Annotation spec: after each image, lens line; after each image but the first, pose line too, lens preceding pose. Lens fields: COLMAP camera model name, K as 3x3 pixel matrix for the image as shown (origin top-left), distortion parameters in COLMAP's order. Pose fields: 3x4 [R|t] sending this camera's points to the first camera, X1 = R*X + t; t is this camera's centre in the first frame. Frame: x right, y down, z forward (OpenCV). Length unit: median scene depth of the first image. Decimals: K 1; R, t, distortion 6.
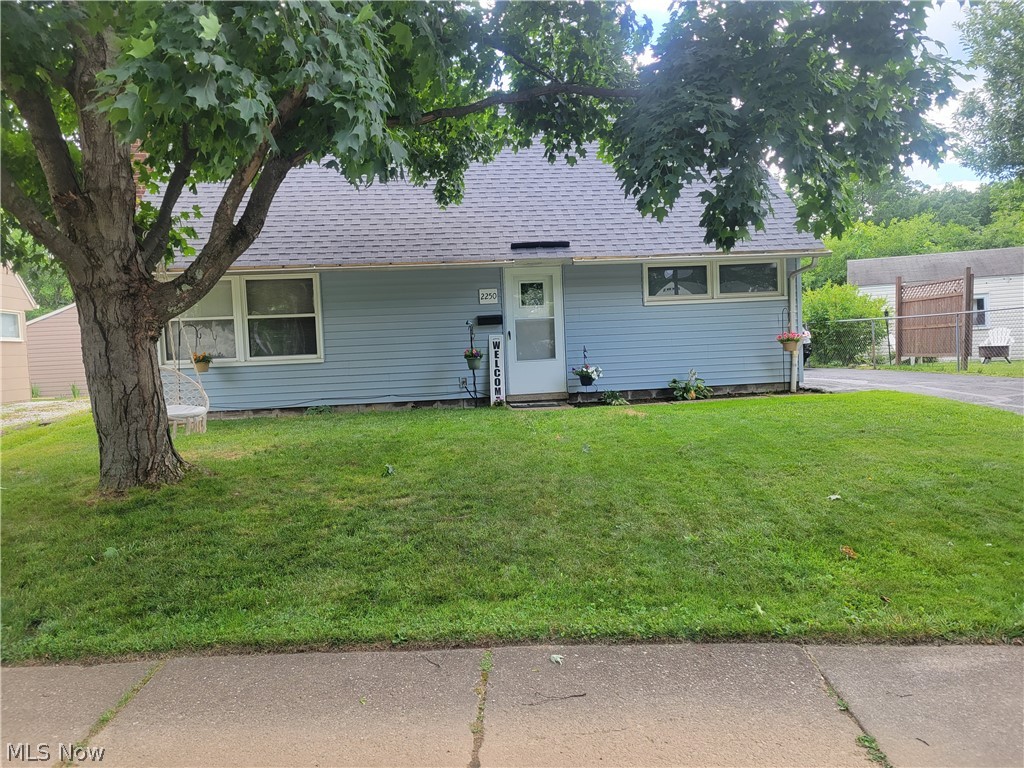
lens RADIAL K [[772.3, 0, 511.2], [0, 772.3, 385.0], [0, 0, 1]] dist [0.049508, -0.006182]
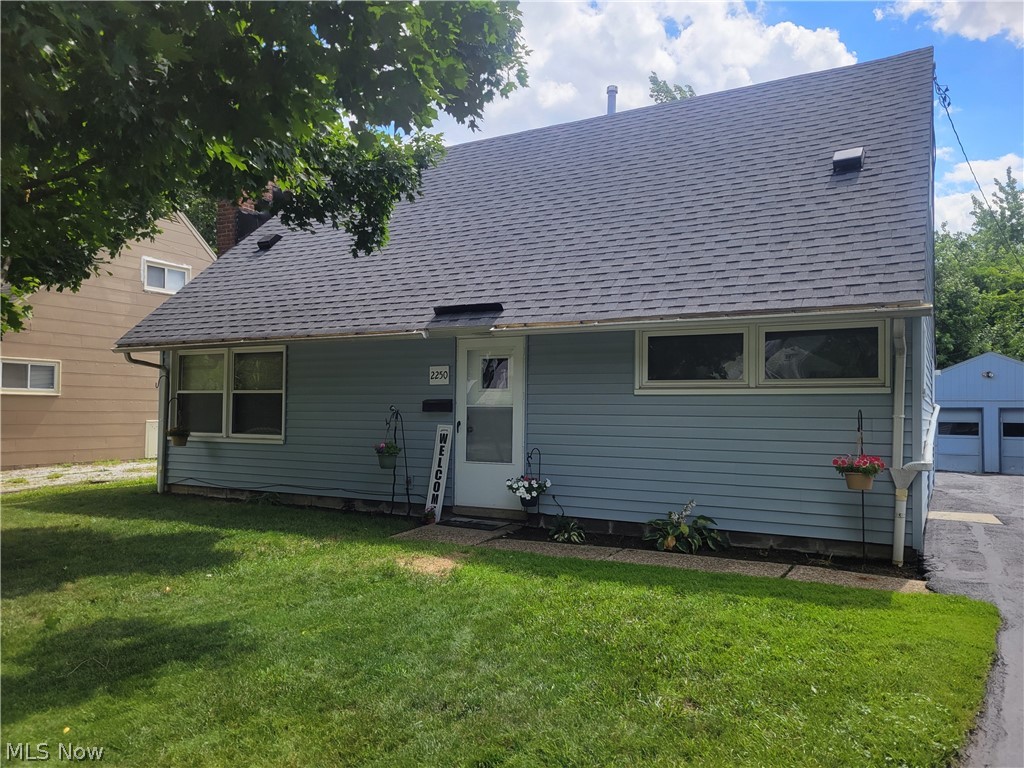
lens RADIAL K [[772.3, 0, 512.1], [0, 772.3, 383.7], [0, 0, 1]] dist [0.049508, -0.006182]
pose [[0.800878, 0.031210, -0.598014, 0.496349], [-0.070691, 0.996586, -0.042661, -0.078036], [0.594640, 0.076440, 0.800350, 0.420609]]
